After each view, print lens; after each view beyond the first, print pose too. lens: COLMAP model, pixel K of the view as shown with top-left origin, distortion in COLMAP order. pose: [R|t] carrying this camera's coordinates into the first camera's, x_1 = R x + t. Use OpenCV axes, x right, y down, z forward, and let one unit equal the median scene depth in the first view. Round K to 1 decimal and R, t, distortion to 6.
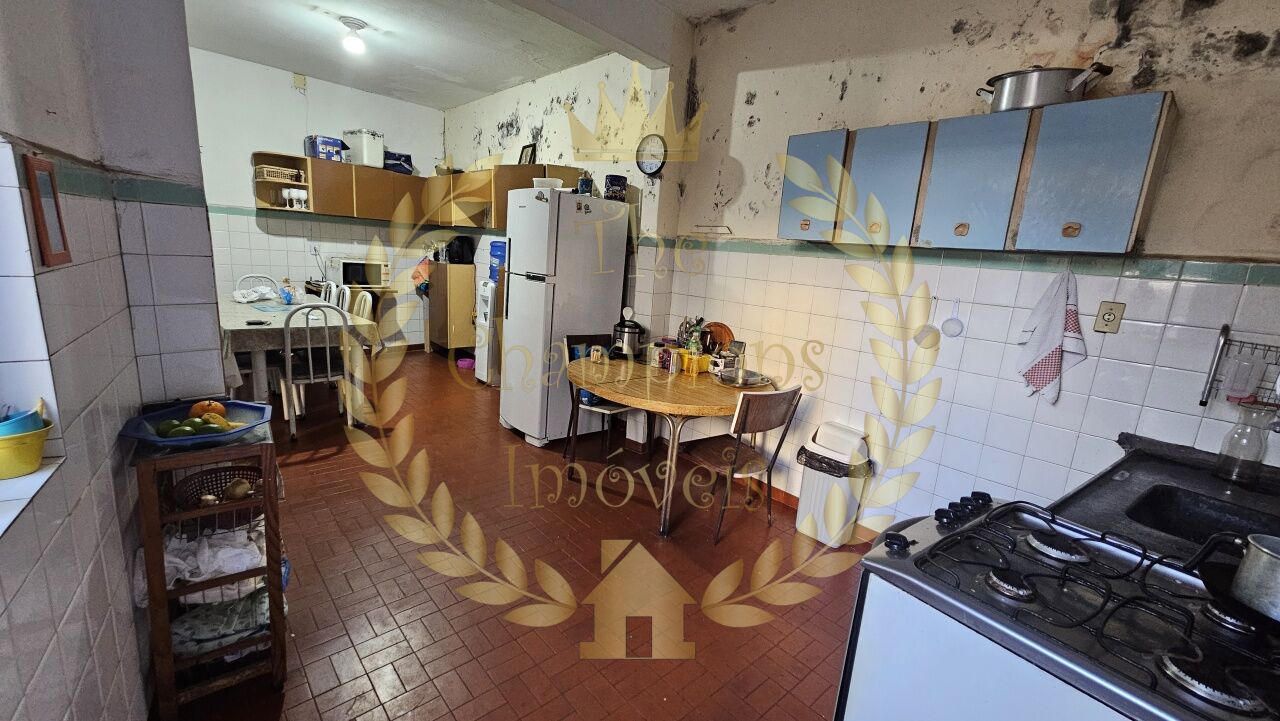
lens RADIAL K [[504.2, 0, 627.4], [0, 504.2, 358.0], [0, 0, 1]] dist [0.002534, -0.000264]
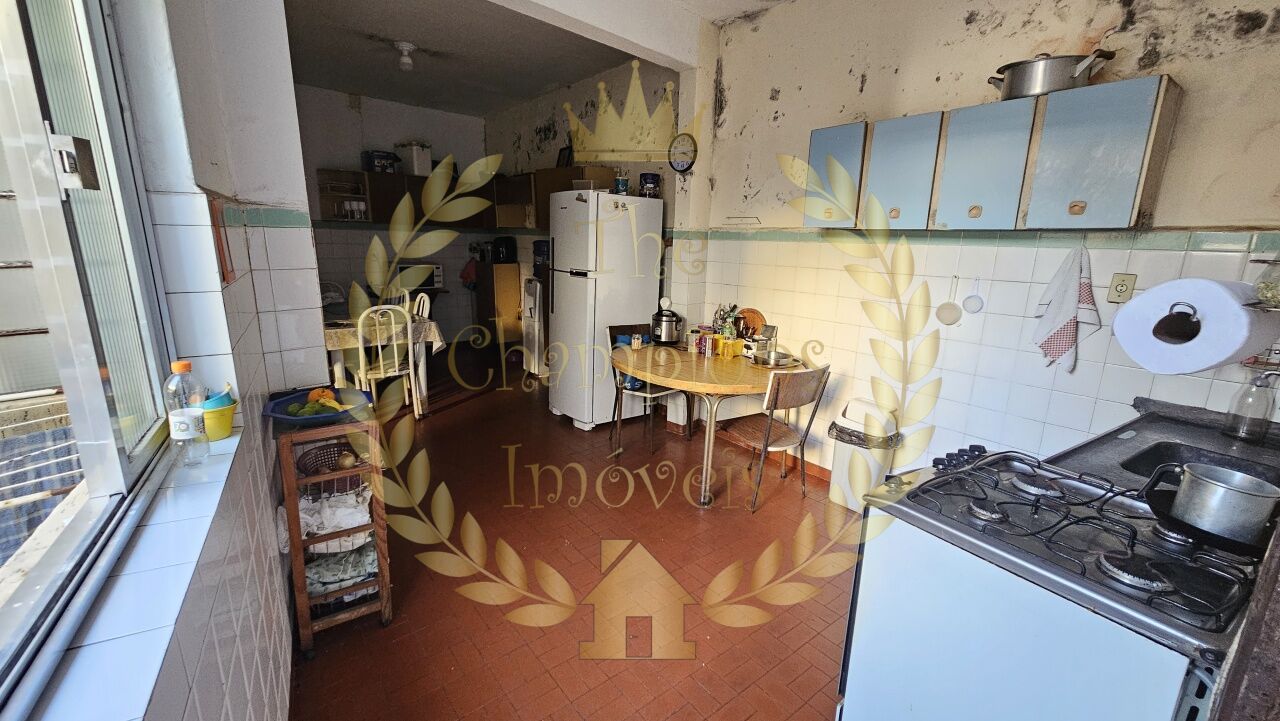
lens RADIAL K [[531.3, 0, 634.5], [0, 531.3, 360.8], [0, 0, 1]] dist [0.001545, 0.000161]
pose [[0.997687, -0.033321, -0.059243, -0.000929], [0.034208, 0.999316, 0.014017, 0.016037], [0.058735, -0.016011, 0.998145, -0.135904]]
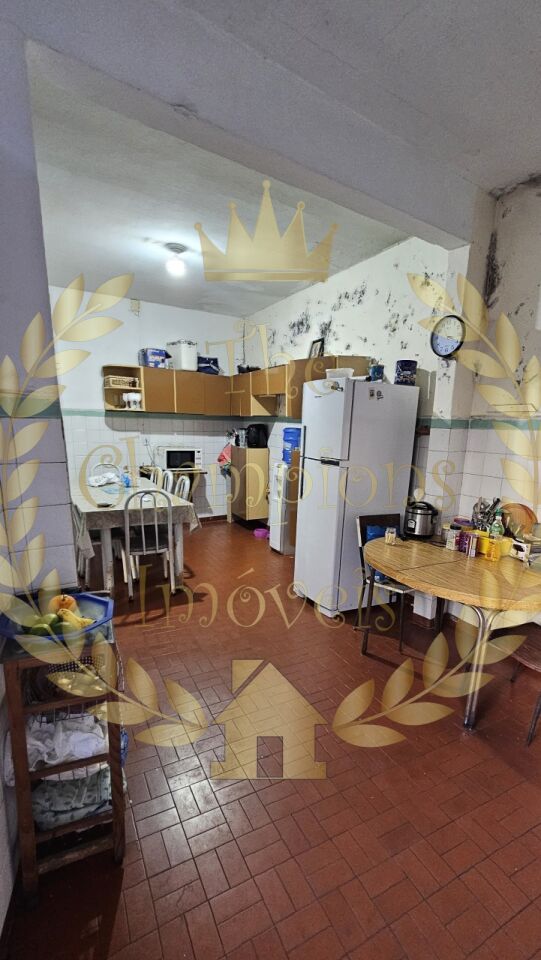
lens RADIAL K [[389.3, 0, 270.7], [0, 389.3, 513.4], [0, 0, 1]] dist [0.007383, 0.000017]
pose [[0.971679, 0.009431, -0.236115, -0.111441], [-0.005834, 0.999856, 0.015927, -0.064648], [0.236231, -0.014099, 0.971595, 0.165384]]
